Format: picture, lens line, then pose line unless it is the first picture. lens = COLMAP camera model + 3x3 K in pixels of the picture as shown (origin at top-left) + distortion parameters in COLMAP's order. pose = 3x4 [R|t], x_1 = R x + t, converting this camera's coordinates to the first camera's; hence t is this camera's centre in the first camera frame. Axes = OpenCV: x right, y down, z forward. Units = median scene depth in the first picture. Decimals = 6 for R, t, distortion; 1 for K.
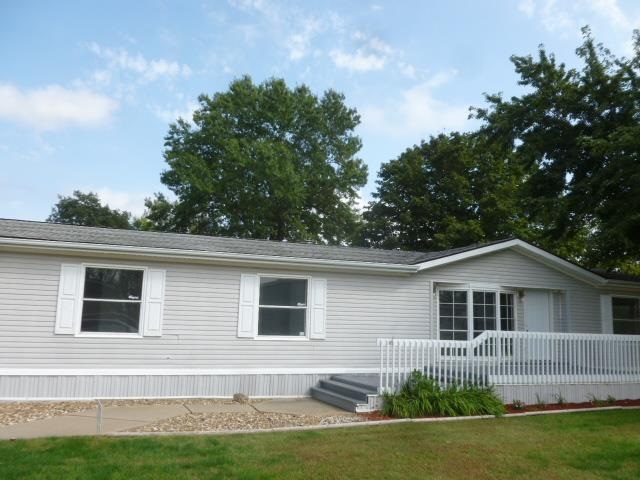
lens RADIAL K [[548.1, 0, 318.4], [0, 548.1, 241.6], [0, 0, 1]] dist [-0.017931, -0.012161]
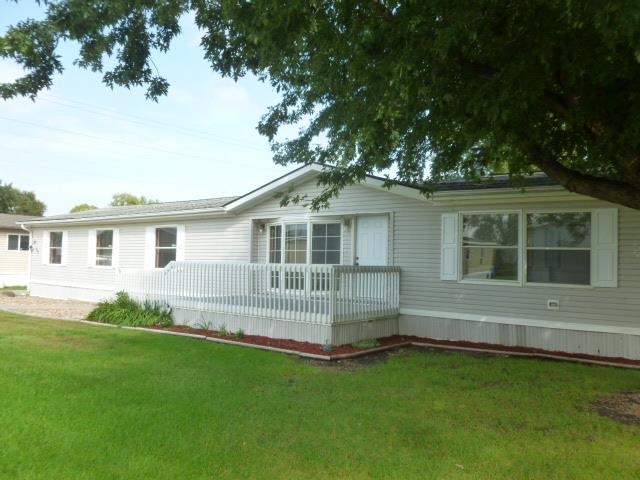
lens RADIAL K [[548.1, 0, 318.4], [0, 548.1, 241.9], [0, 0, 1]] dist [-0.017931, -0.012161]
pose [[0.505345, -0.046877, -0.861643, 1.199966], [0.126726, 0.991729, 0.020370, 0.111670], [0.853562, -0.119487, 0.507105, 0.555100]]
